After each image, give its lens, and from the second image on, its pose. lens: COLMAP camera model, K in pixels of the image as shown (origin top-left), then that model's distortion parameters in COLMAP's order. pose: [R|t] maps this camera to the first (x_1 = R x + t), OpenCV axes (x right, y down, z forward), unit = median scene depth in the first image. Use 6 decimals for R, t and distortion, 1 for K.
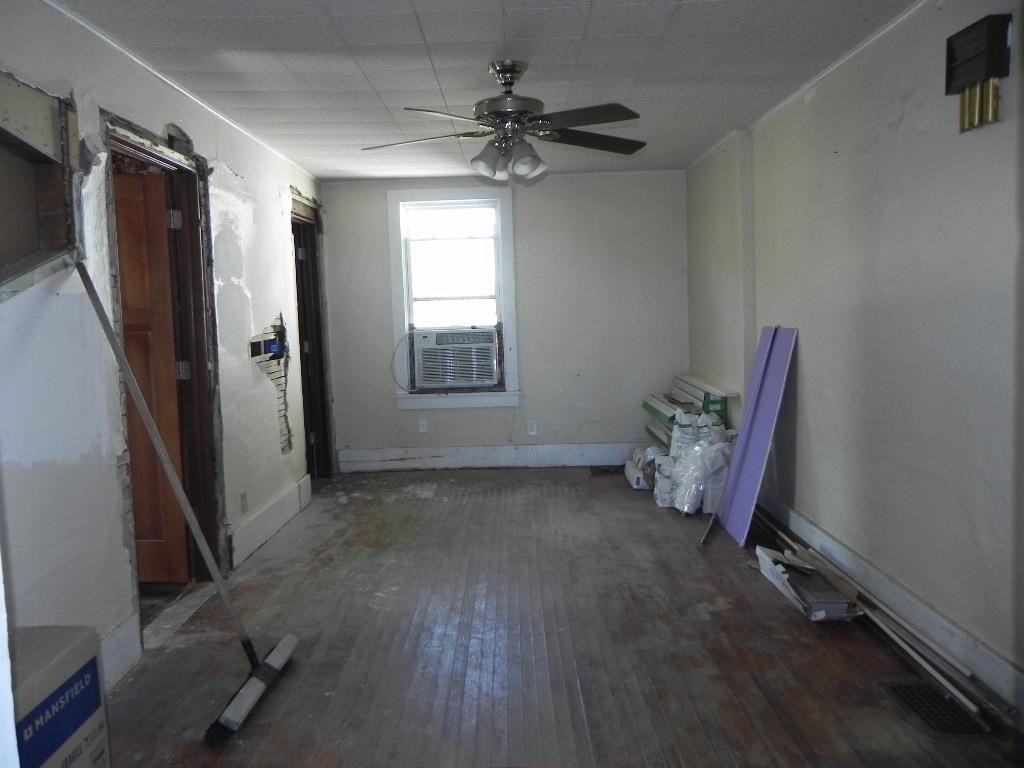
lens RADIAL K [[783.0, 0, 509.9], [0, 783.0, 380.5], [0, 0, 1]] dist [-0.016080, -0.000426]
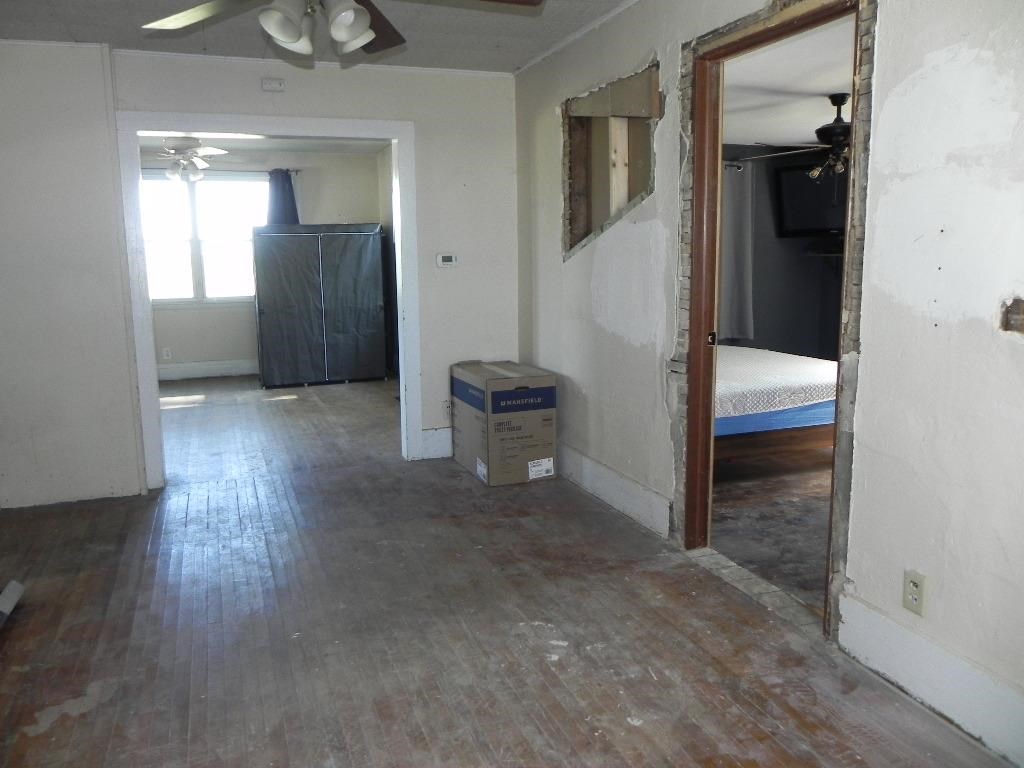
lens RADIAL K [[783.0, 0, 509.6], [0, 783.0, 377.2], [0, 0, 1]] dist [-0.016080, -0.000426]
pose [[-0.934693, 0.101826, -0.340559, 0.094965], [0.010394, 0.965510, 0.260157, -0.147128], [0.355304, 0.239627, -0.903514, 1.556007]]
